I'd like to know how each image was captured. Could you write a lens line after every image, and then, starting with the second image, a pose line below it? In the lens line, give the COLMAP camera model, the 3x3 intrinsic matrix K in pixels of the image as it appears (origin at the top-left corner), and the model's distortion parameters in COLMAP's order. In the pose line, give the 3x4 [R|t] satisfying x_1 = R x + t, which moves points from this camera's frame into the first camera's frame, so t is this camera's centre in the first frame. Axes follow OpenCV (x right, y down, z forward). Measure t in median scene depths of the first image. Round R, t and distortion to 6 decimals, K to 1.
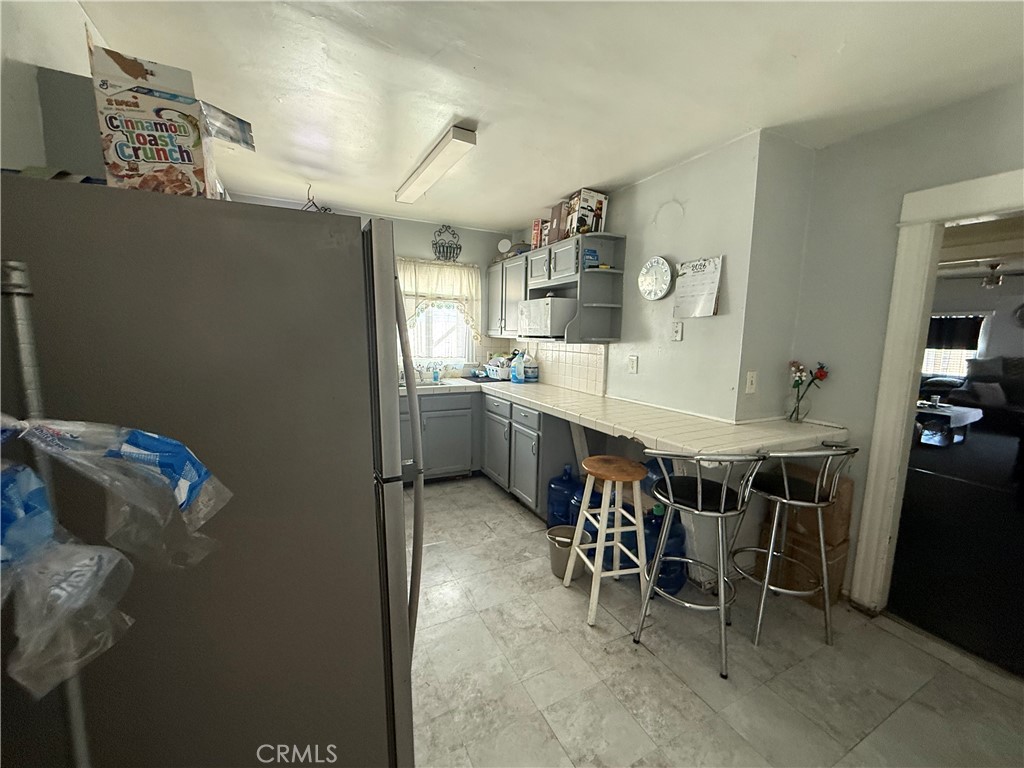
lens RADIAL K [[407.4, 0, 509.1], [0, 407.4, 384.3], [0, 0, 1]] dist [-0.001717, 0.000637]
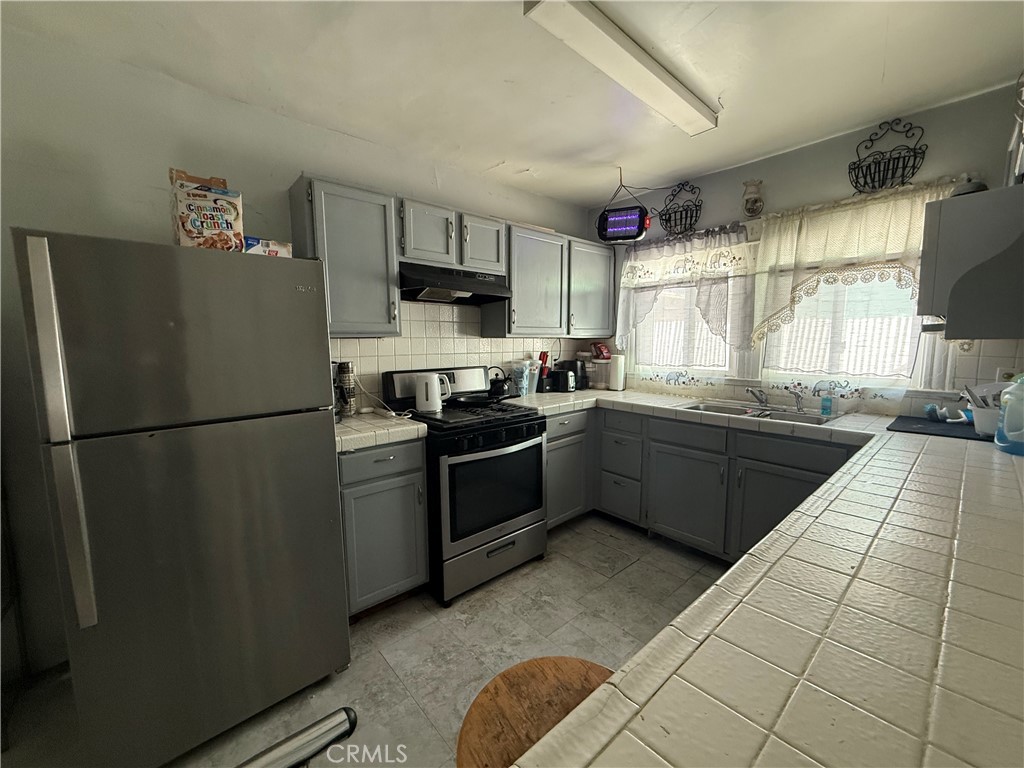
lens RADIAL K [[407.4, 0, 513.4], [0, 407.4, 386.6], [0, 0, 1]] dist [-0.001717, 0.000637]
pose [[0.242170, 0.086601, -0.966361, 0.336293], [-0.111388, 0.991905, 0.060976, -0.042753], [0.963819, 0.092875, 0.249856, 0.571557]]
